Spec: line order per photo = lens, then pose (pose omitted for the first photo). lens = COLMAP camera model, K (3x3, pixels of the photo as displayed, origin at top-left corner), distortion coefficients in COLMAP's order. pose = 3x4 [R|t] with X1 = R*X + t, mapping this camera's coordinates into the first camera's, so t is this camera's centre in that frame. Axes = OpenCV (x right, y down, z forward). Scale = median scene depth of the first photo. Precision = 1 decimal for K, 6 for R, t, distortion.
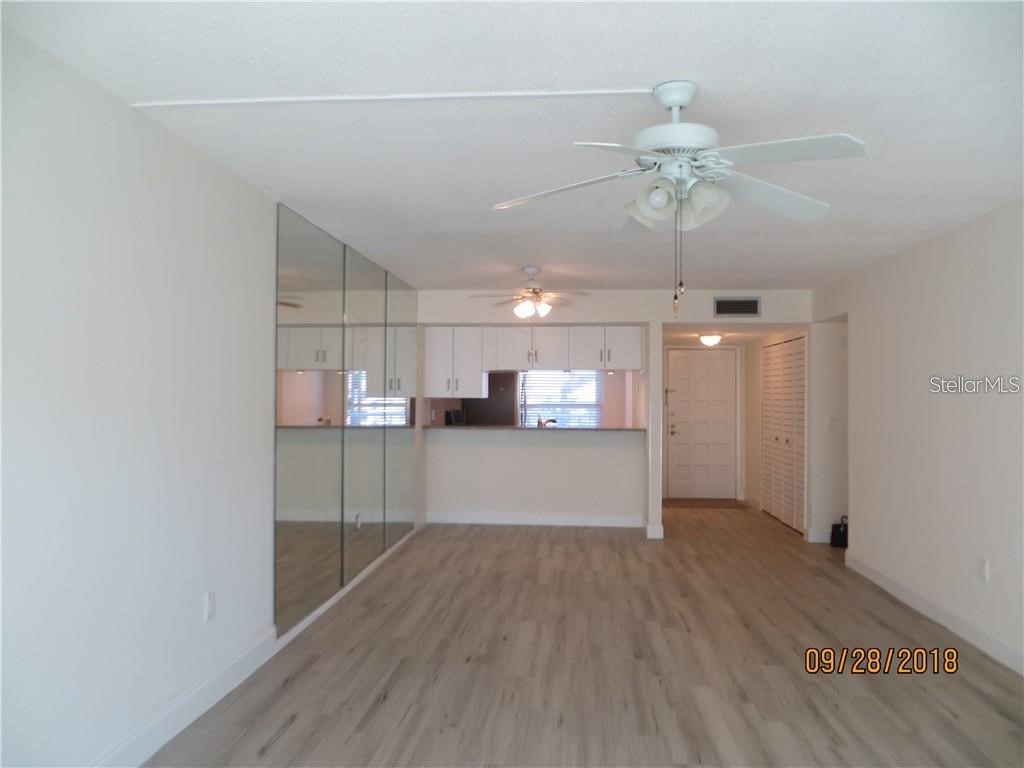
lens RADIAL K [[762.6, 0, 512.0], [0, 762.6, 384.0], [0, 0, 1]] dist [-0.008027, -0.001427]
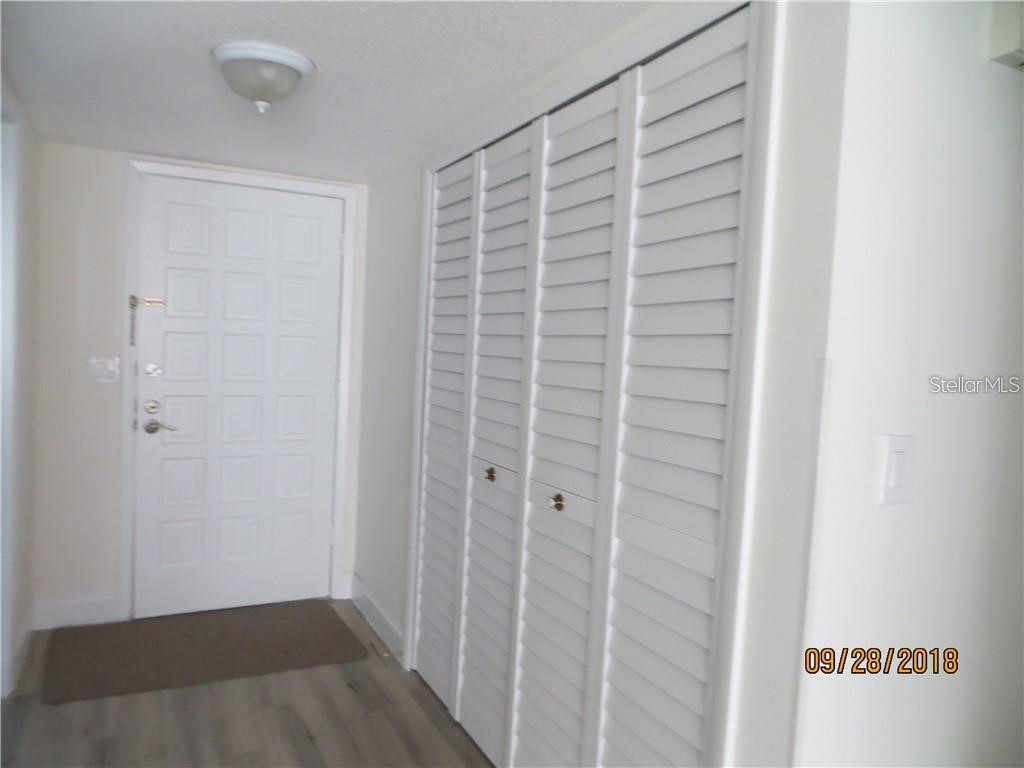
lens RADIAL K [[762.6, 0, 512.0], [0, 762.6, 384.0], [0, 0, 1]] dist [-0.008027, -0.001427]
pose [[0.880802, 0.008154, 0.473415, 0.191351], [-0.055190, 0.994804, 0.085548, 0.007104], [-0.470258, -0.101479, 0.876675, 0.629163]]
